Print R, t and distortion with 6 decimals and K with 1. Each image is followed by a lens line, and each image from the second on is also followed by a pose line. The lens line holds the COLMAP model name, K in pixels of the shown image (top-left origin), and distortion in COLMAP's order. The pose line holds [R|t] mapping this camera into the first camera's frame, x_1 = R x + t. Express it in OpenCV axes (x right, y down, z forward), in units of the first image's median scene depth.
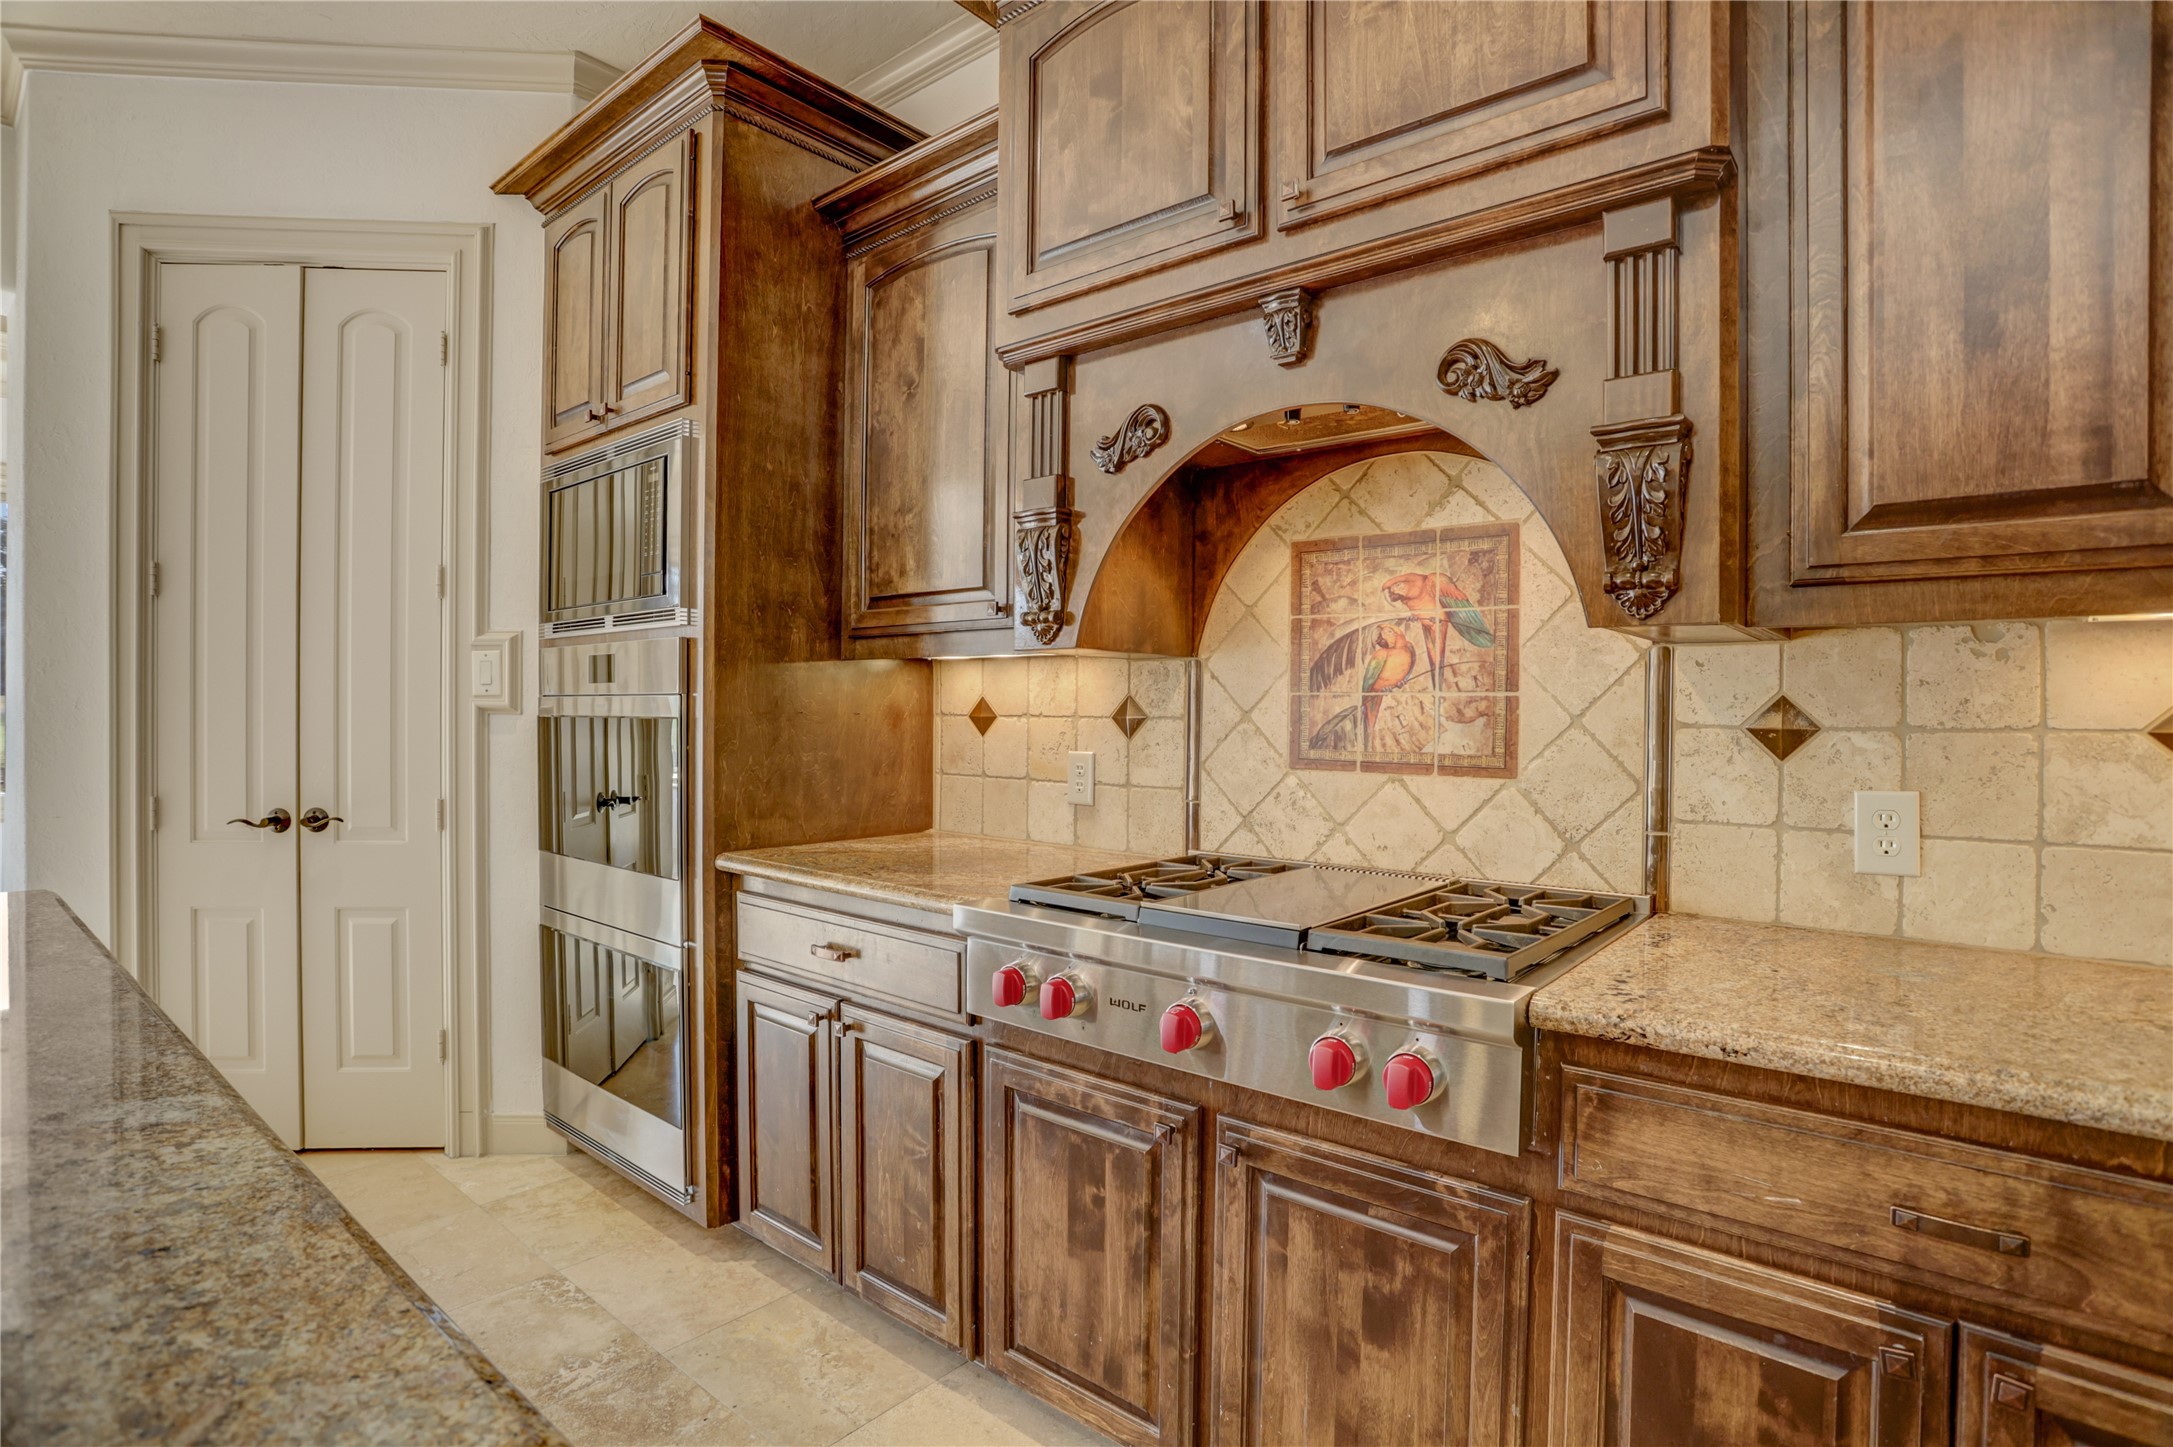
lens RADIAL K [[1063.2, 0, 1080.1], [0, 1063.2, 730.7], [0, 0, 1]] dist [-0.061209, 0.024690]
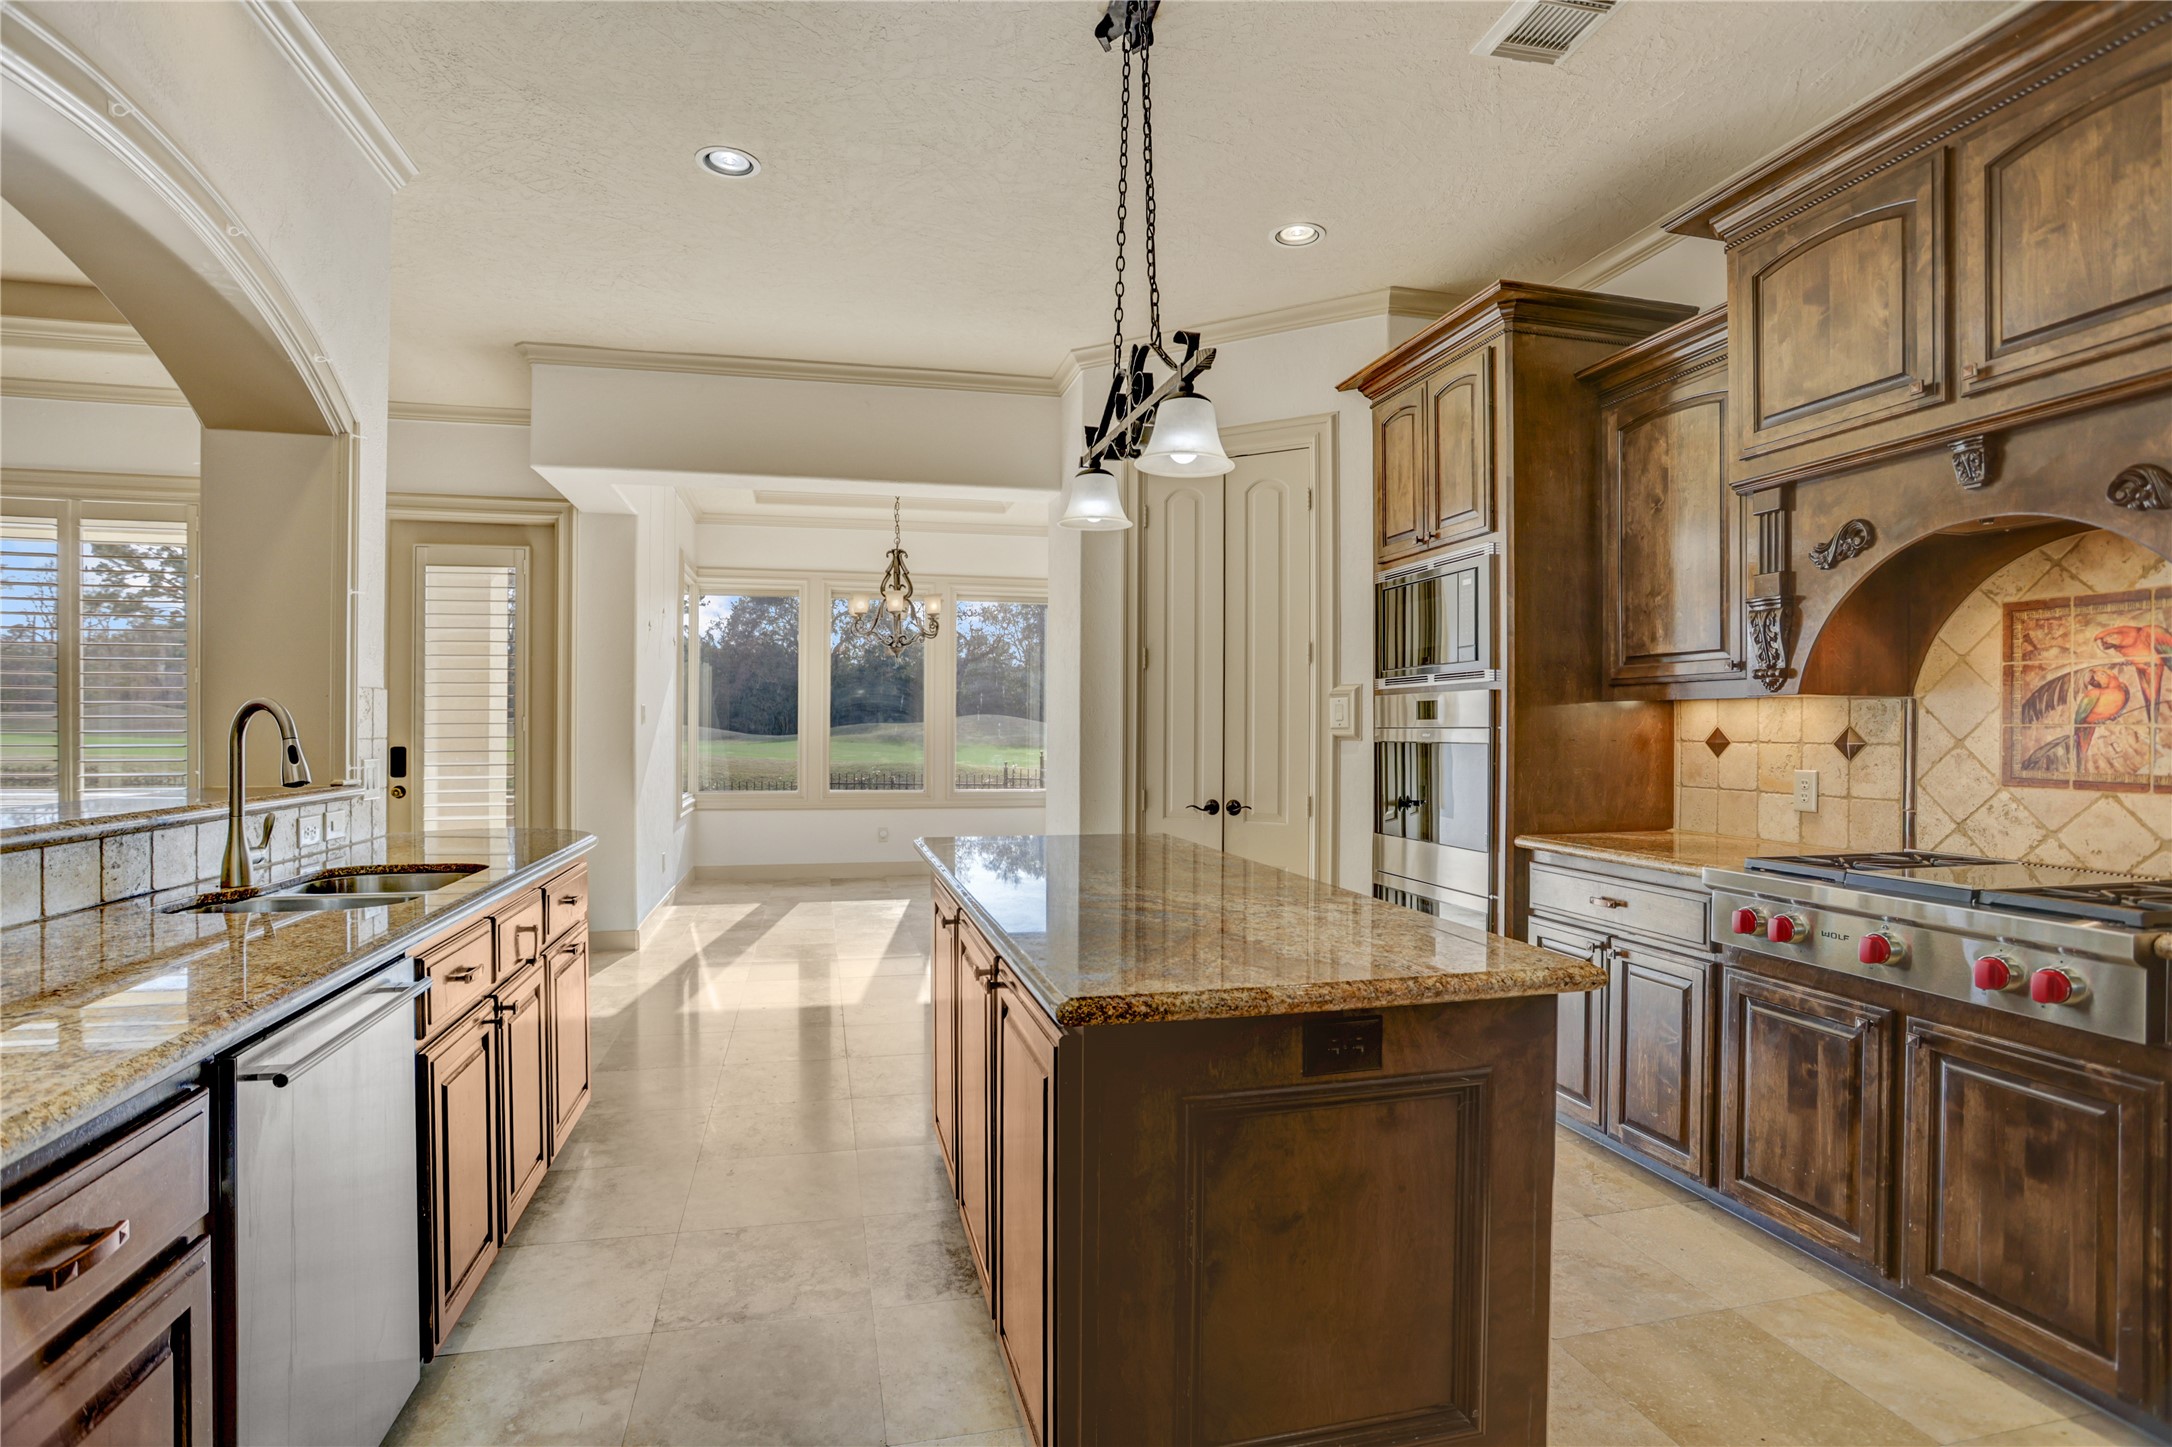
lens RADIAL K [[1062.7, 0, 1079.6], [0, 1062.7, 730.7], [0, 0, 1]] dist [-0.061209, 0.024690]
pose [[0.811177, -0.003812, -0.584788, 0.026308], [-0.008742, 0.999788, -0.018644, 0.003346], [0.584735, 0.020236, 0.810972, -0.631902]]
